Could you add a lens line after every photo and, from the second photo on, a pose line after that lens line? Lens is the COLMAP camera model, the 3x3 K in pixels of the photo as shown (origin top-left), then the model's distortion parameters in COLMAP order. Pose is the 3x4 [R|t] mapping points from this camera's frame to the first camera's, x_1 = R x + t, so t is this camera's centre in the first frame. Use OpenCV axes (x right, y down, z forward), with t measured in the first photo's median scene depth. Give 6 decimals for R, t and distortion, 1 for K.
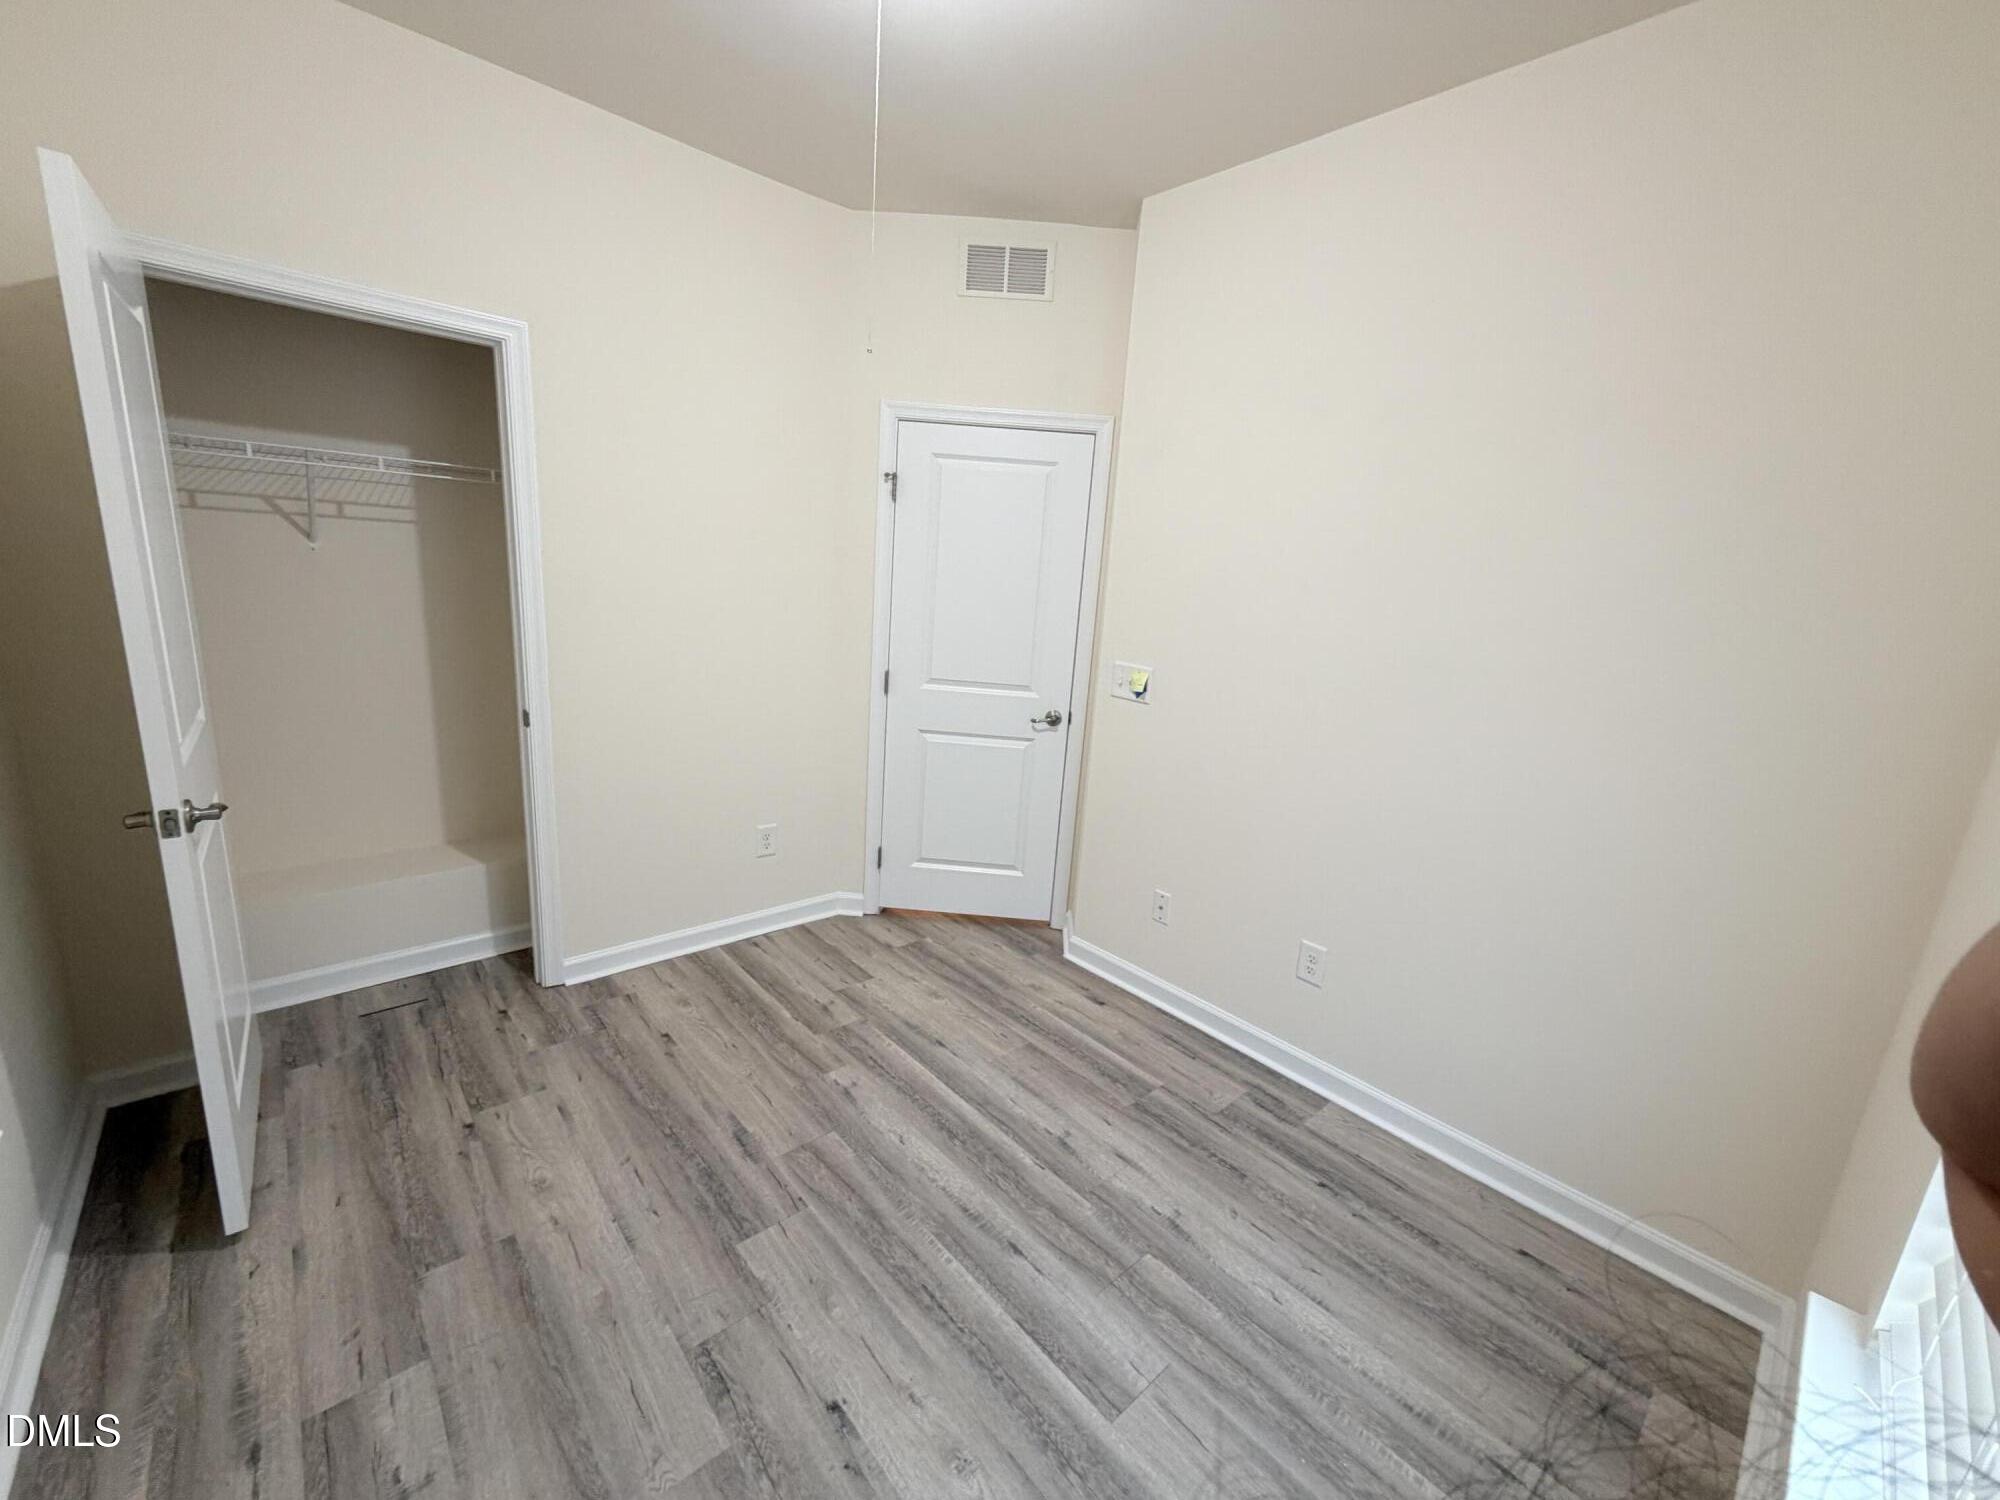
lens RADIAL K [[798.4, 0, 1001.4], [0, 798.4, 746.5], [0, 0, 1]] dist [-0.000904, 0.000716]
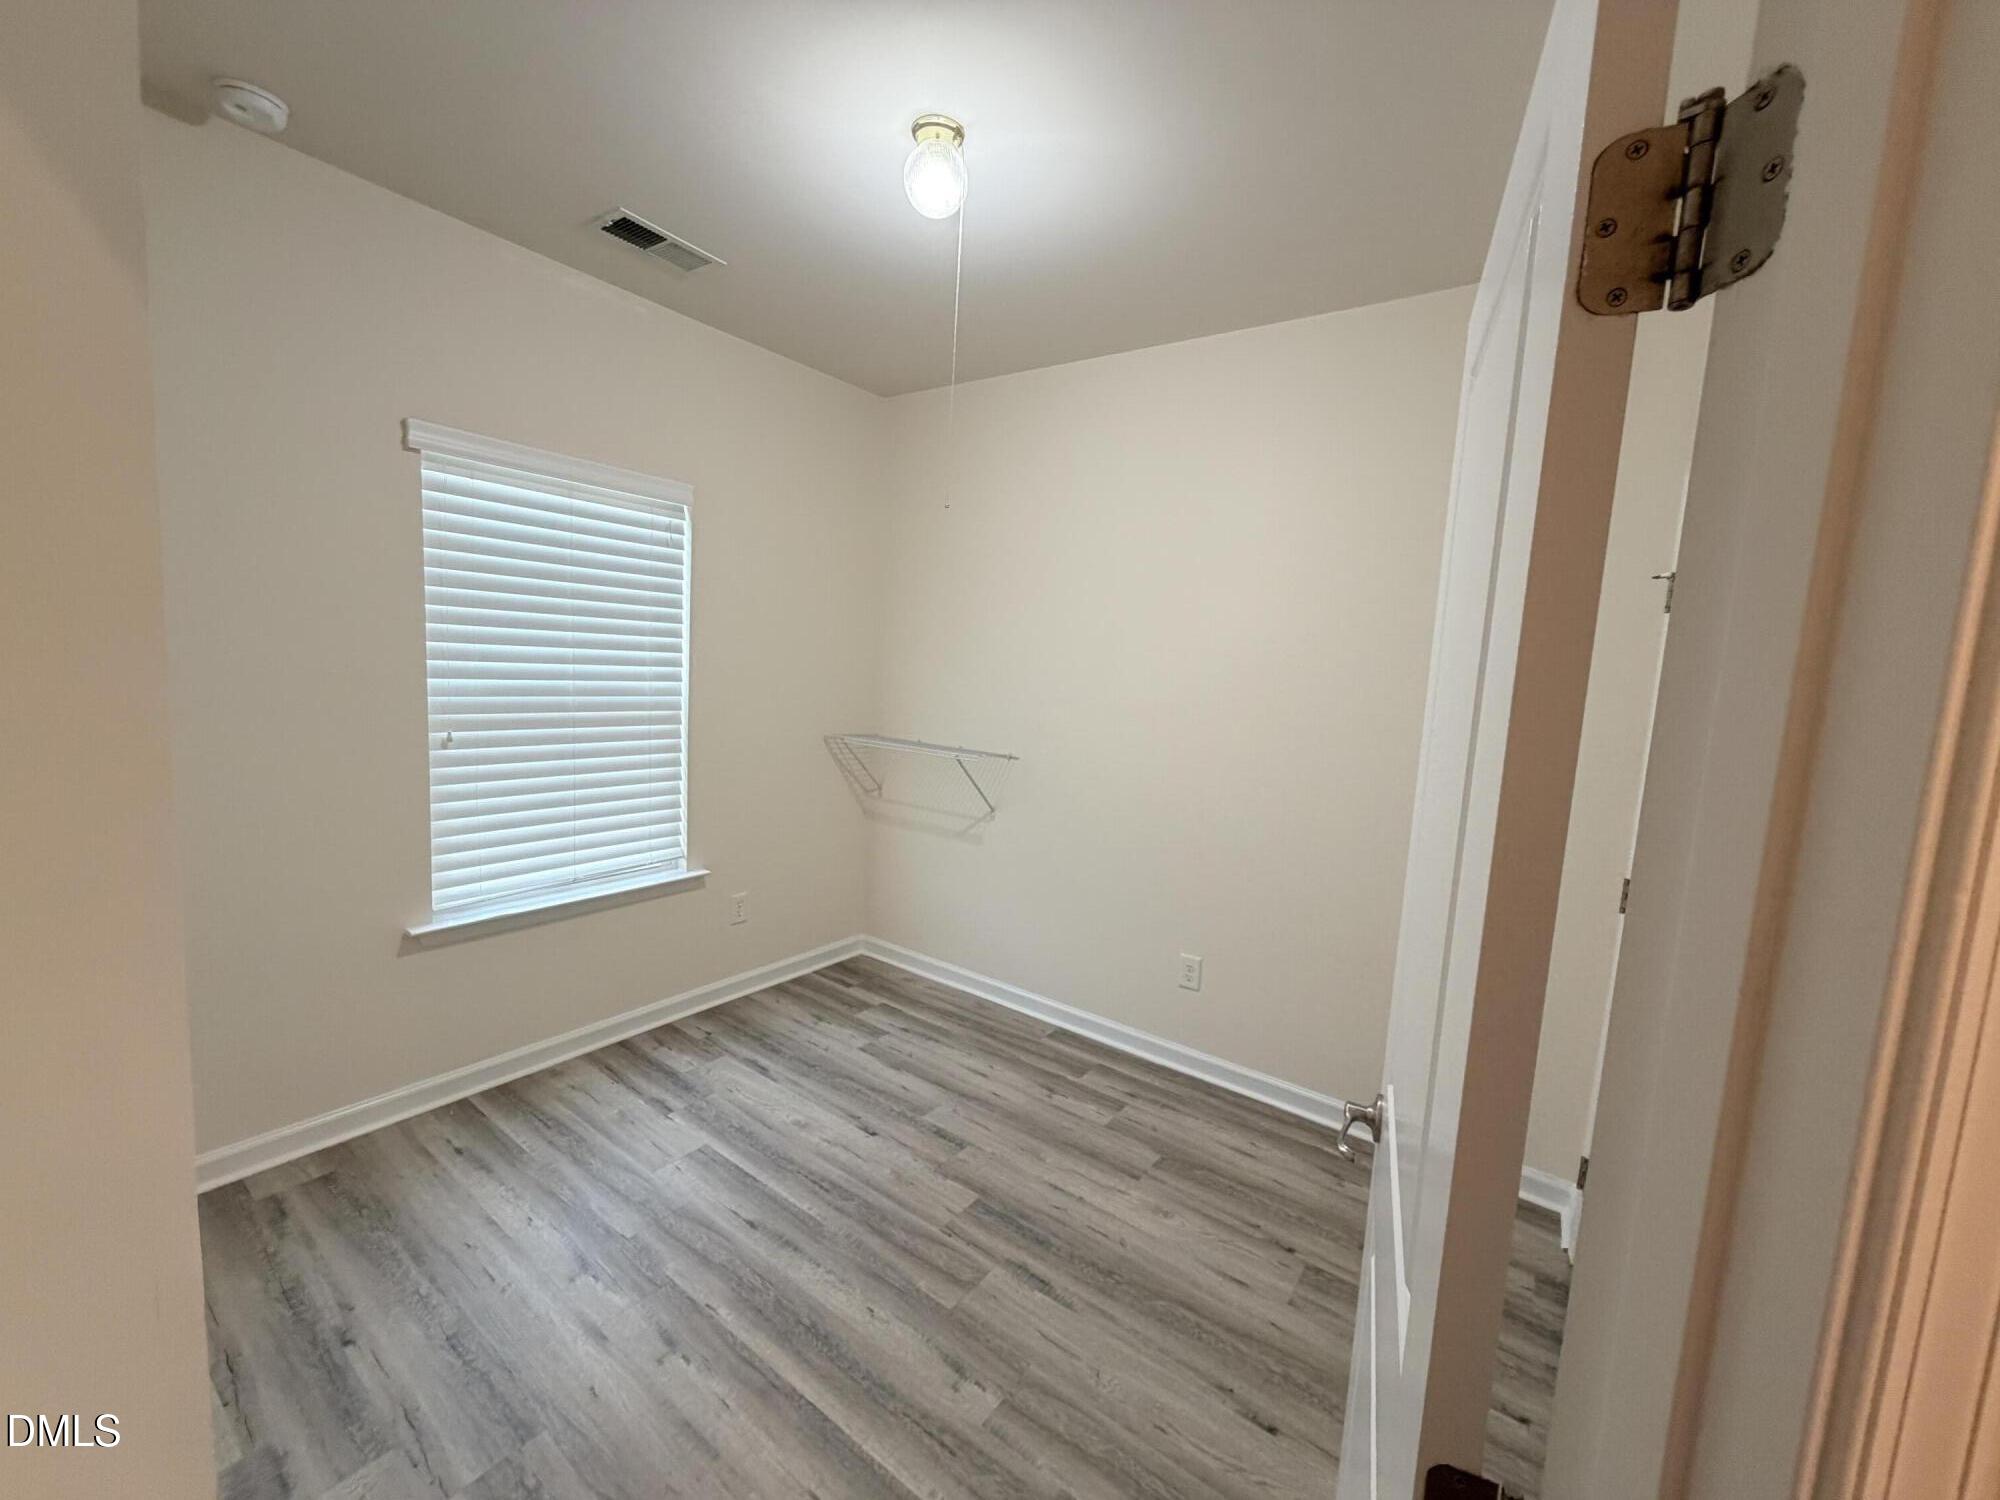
lens RADIAL K [[798.4, 0, 1001.8], [0, 798.4, 747.4], [0, 0, 1]] dist [-0.000904, 0.000716]
pose [[-0.970371, -0.103322, -0.218414, -0.010025], [-0.169407, 0.935487, 0.310104, -0.438254], [0.172283, 0.337917, -0.925273, 1.858186]]
